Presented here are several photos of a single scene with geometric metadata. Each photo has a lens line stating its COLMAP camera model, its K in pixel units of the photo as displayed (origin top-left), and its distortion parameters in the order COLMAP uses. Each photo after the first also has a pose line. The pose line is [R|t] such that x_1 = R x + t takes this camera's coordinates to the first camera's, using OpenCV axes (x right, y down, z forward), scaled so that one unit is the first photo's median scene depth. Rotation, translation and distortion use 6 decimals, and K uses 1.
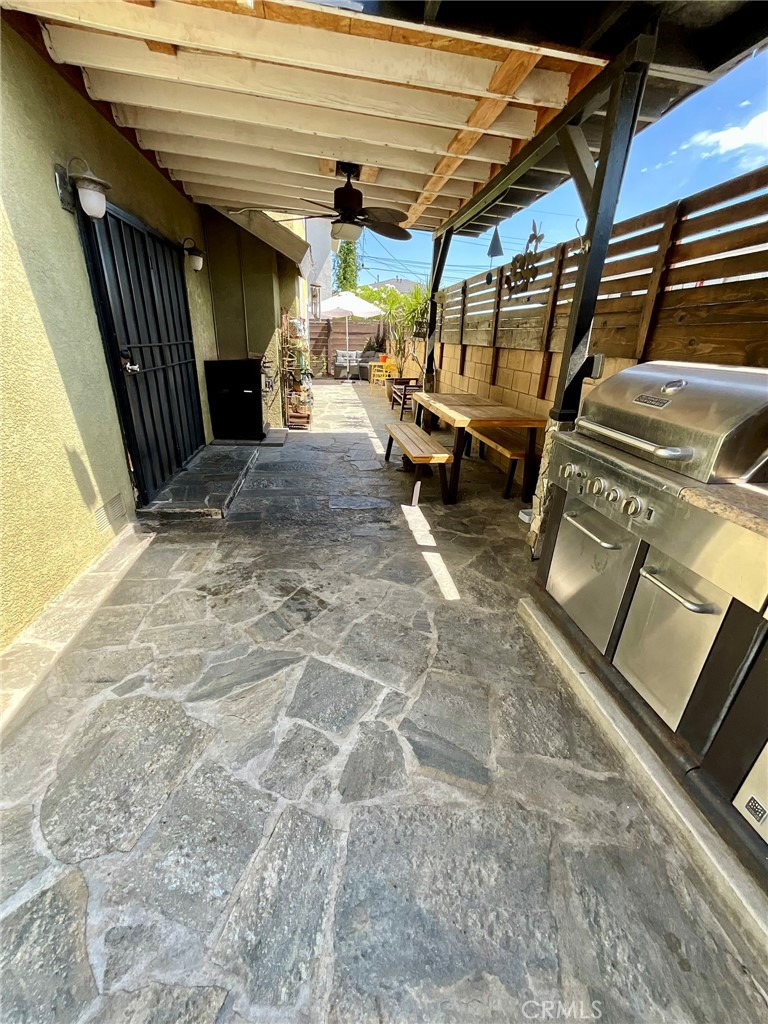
lens RADIAL K [[416.0, 0, 381.4], [0, 416.0, 511.1], [0, 0, 1]] dist [0.004496, 0.001095]
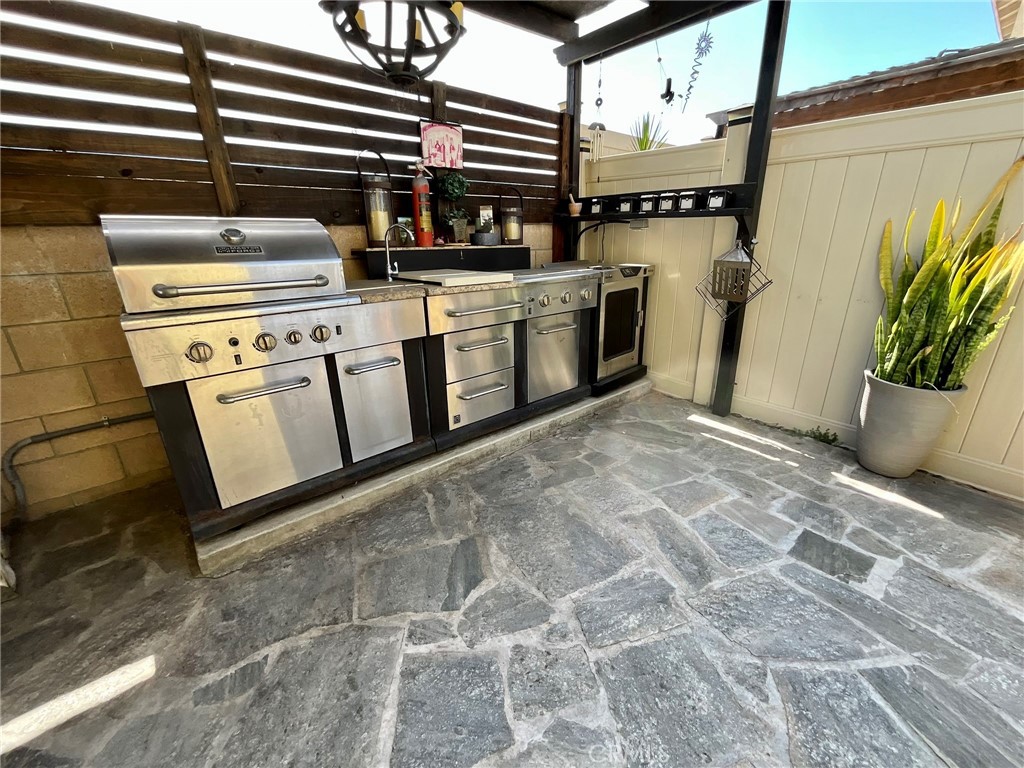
lens RADIAL K [[416.0, 0, 516.2], [0, 416.0, 380.7], [0, 0, 1]] dist [0.004496, 0.001095]
pose [[-0.545934, -0.298027, 0.783030, -0.596518], [0.323505, 0.787131, 0.525137, -0.313940], [-0.772853, 0.540004, -0.333309, 0.937938]]
